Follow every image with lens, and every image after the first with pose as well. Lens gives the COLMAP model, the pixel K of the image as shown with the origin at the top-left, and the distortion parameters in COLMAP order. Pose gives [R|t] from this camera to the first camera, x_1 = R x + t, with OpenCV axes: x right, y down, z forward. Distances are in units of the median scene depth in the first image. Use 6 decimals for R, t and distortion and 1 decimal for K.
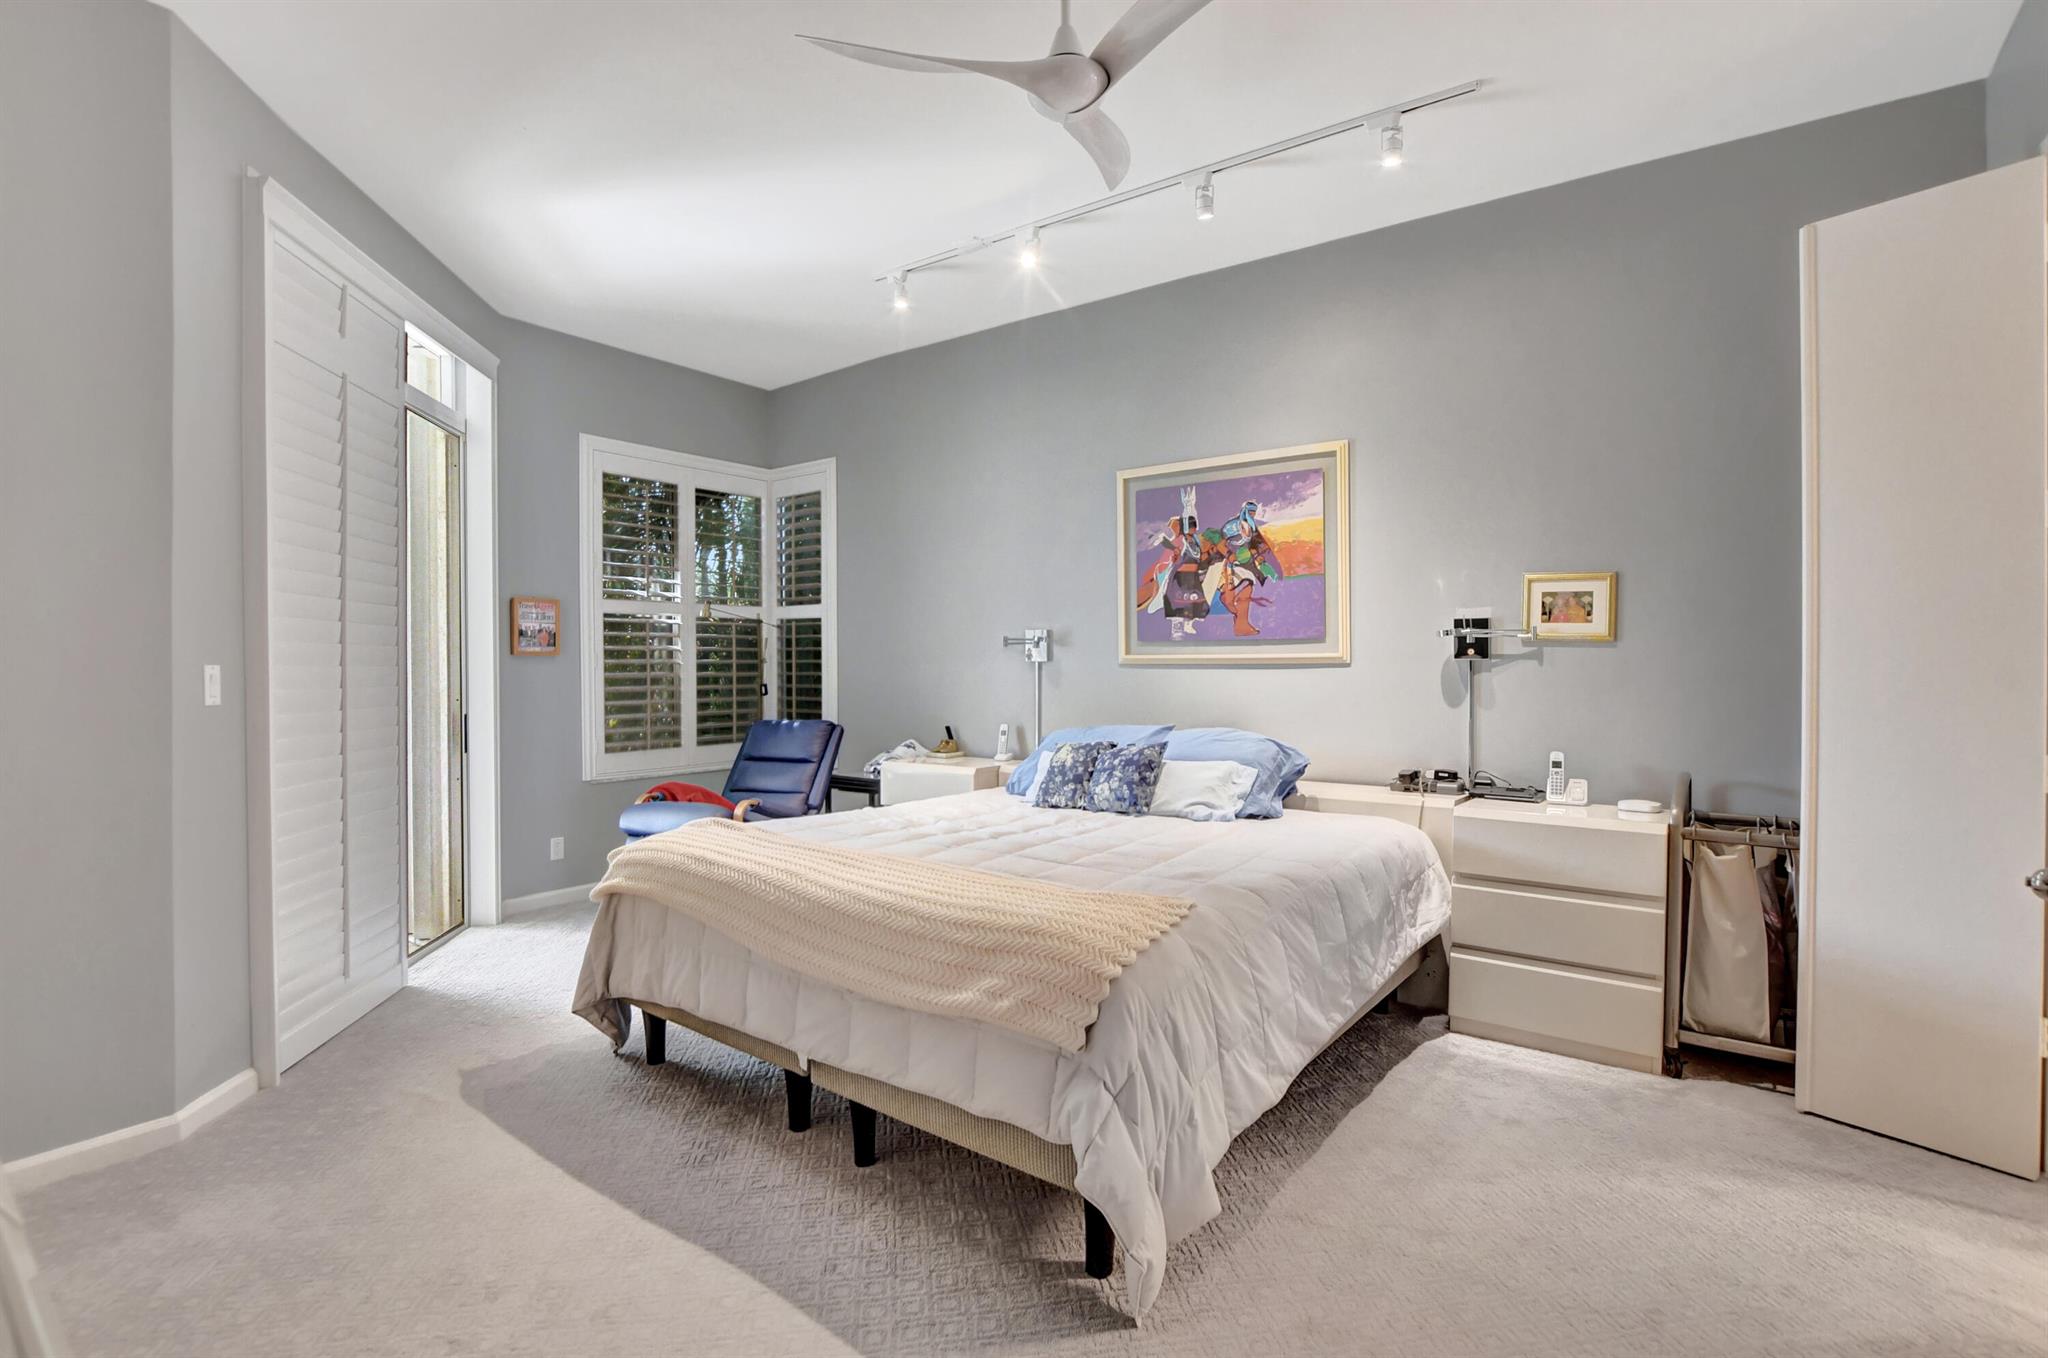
lens RADIAL K [[935.7, 0, 1015.8], [0, 935.7, 681.9], [0, 0, 1]] dist [-0.026679, 0.000139]
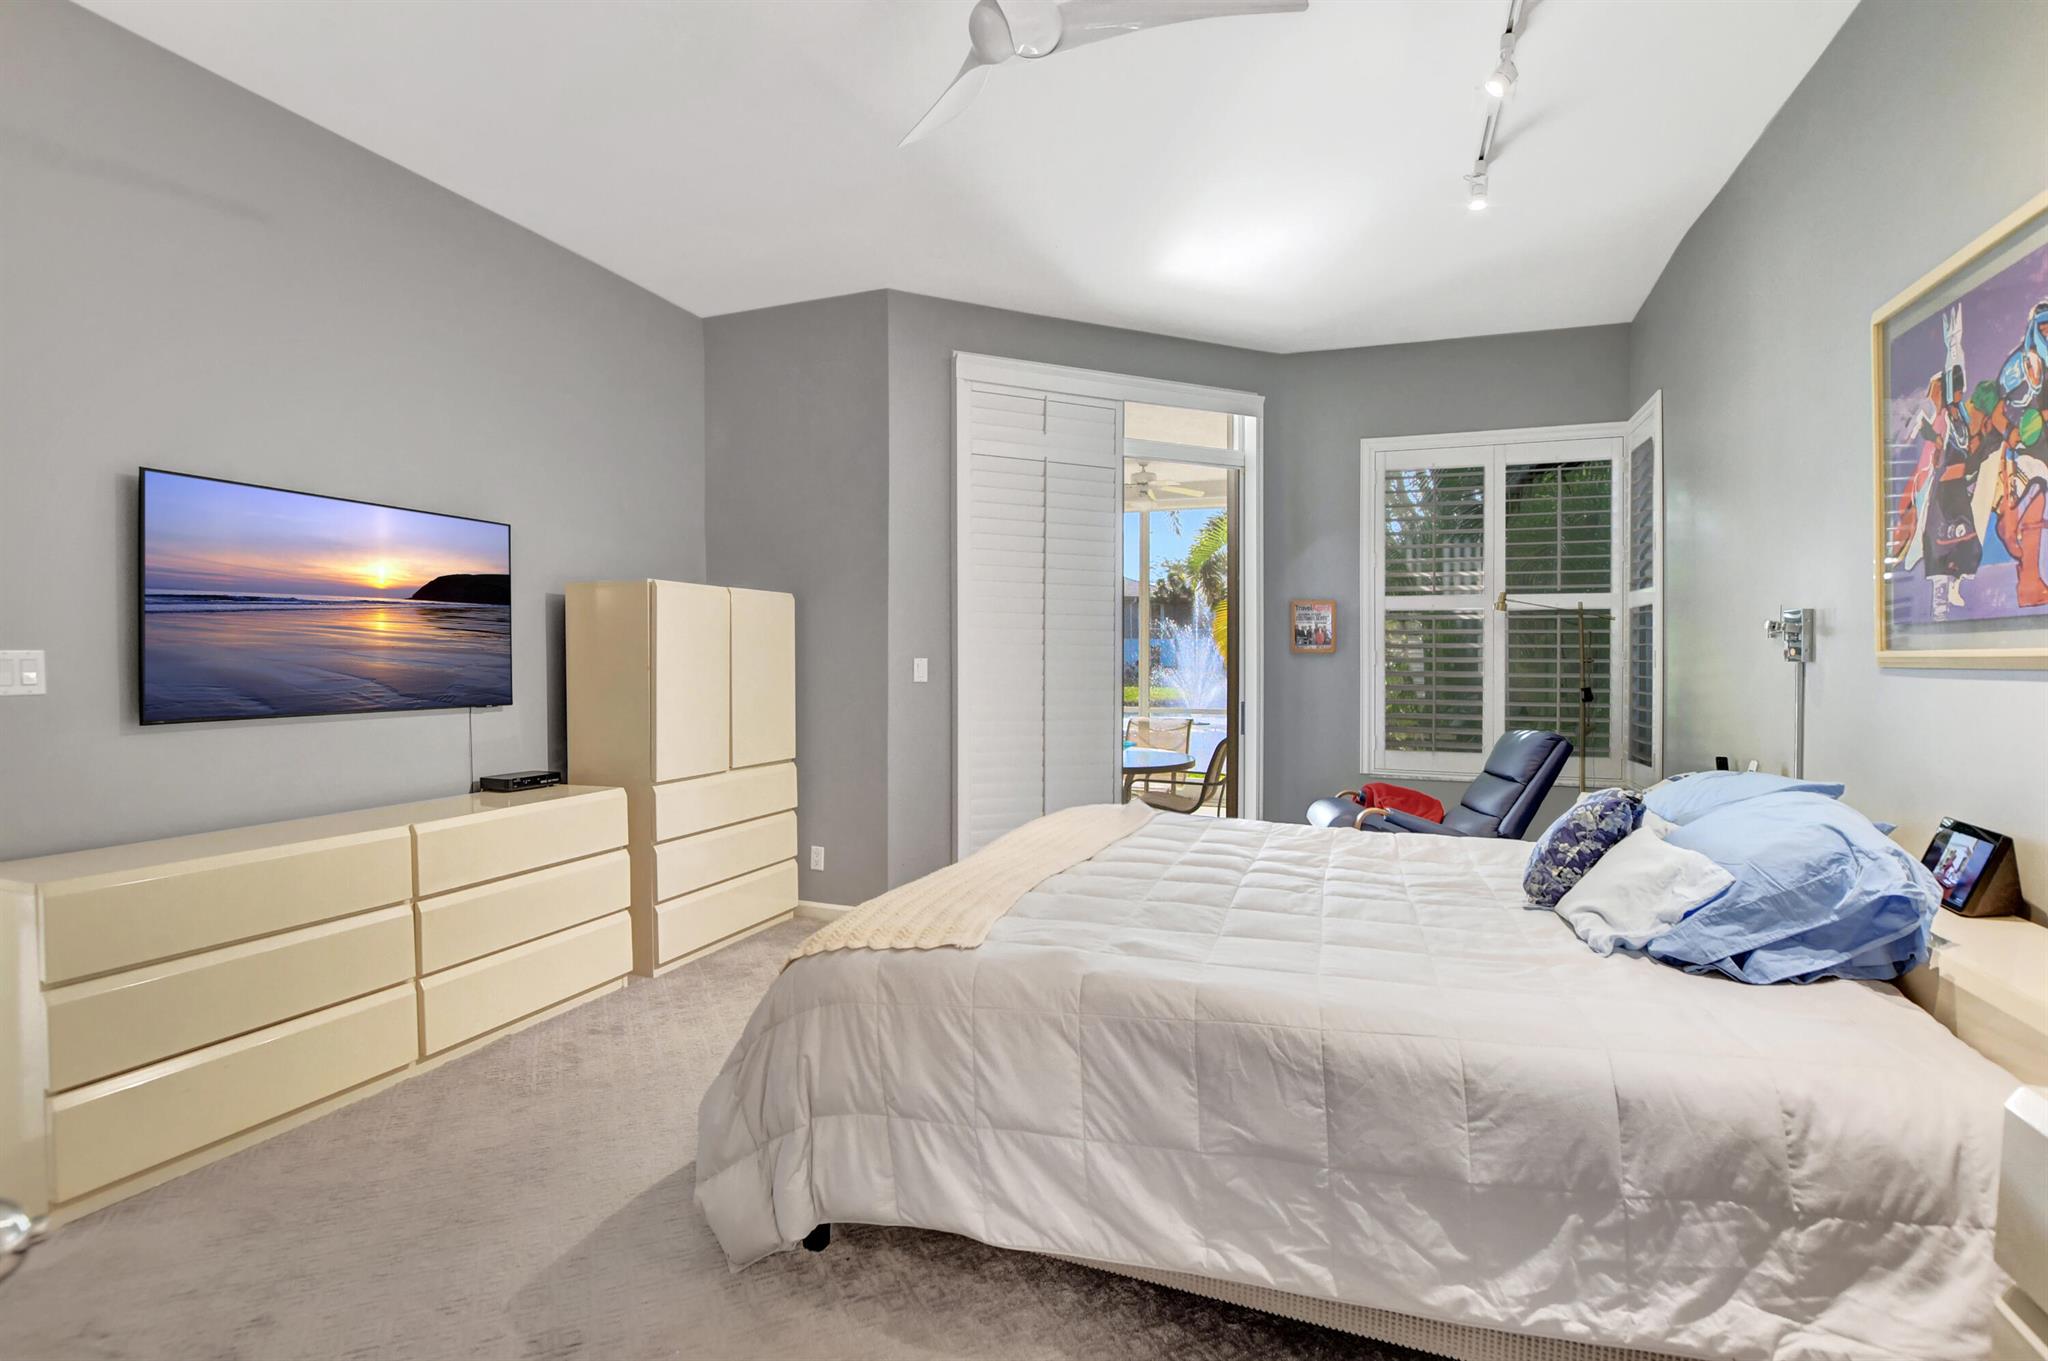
lens RADIAL K [[923.9, 0, 994.6], [0, 923.9, 669.1], [0, 0, 1]] dist [-0.032606, 0.001992]
pose [[0.289494, 0.014654, -0.957068, 0.493260], [-0.027358, 0.999601, 0.007030, -0.008655], [0.956789, 0.024148, 0.289779, 0.391671]]
